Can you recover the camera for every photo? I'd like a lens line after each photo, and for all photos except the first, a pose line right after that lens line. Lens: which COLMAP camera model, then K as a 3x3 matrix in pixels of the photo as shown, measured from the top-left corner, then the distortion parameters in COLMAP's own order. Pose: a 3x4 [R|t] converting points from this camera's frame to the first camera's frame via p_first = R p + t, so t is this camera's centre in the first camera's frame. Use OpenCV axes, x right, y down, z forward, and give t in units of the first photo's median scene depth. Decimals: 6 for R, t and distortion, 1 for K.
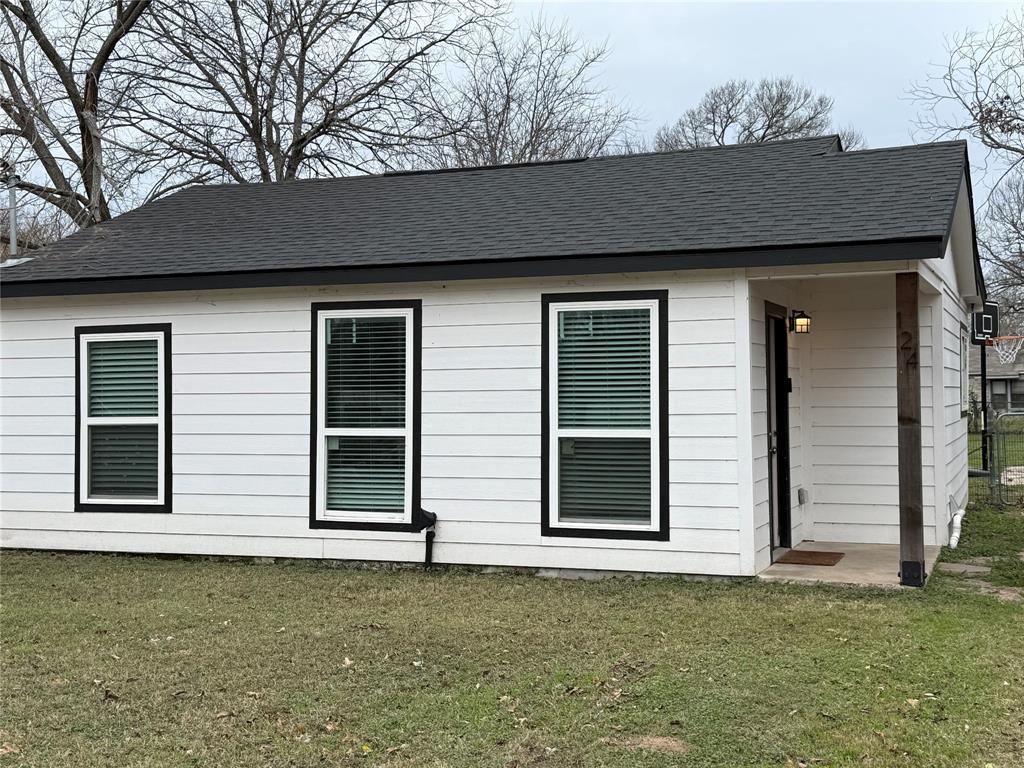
lens RADIAL K [[1328.1, 0, 512.0], [0, 1328.1, 384.0], [0, 0, 1]] dist [0.101676, 0.018199]
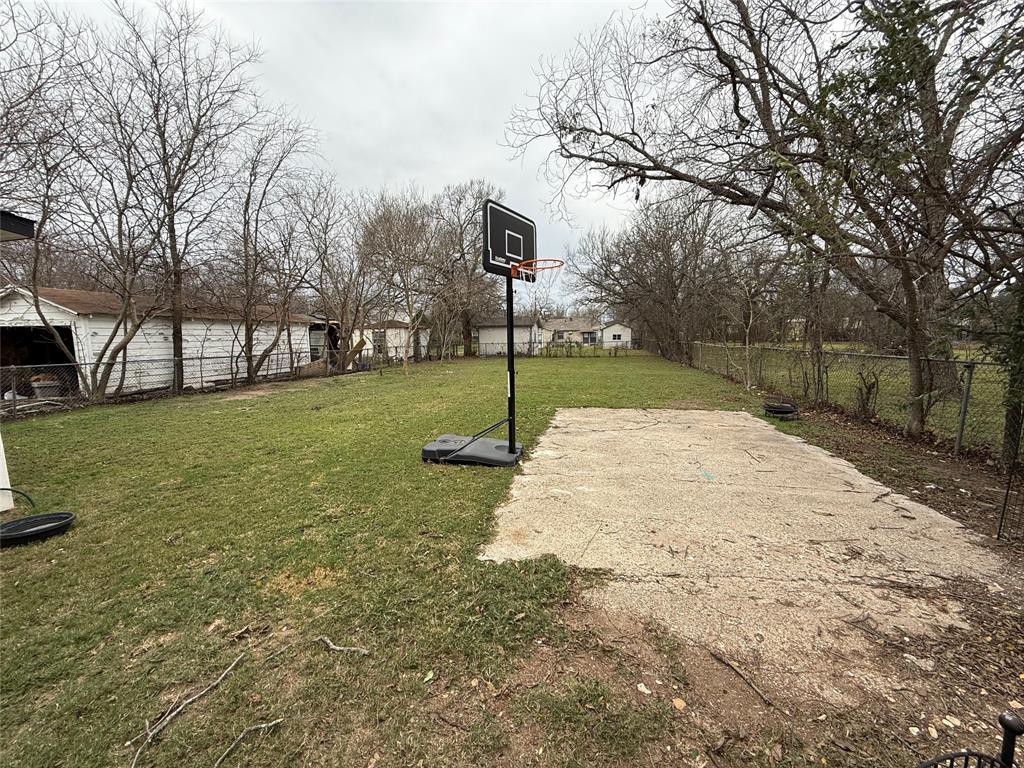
lens RADIAL K [[406.3, 0, 508.6], [0, 406.3, 381.7], [0, 0, 1]] dist [-0.000629, 0.000233]
pose [[0.988334, -0.010327, 0.151948, 0.631459], [-0.007647, 0.993075, 0.117234, -0.000064], [-0.152107, -0.117029, 0.981411, 1.566501]]
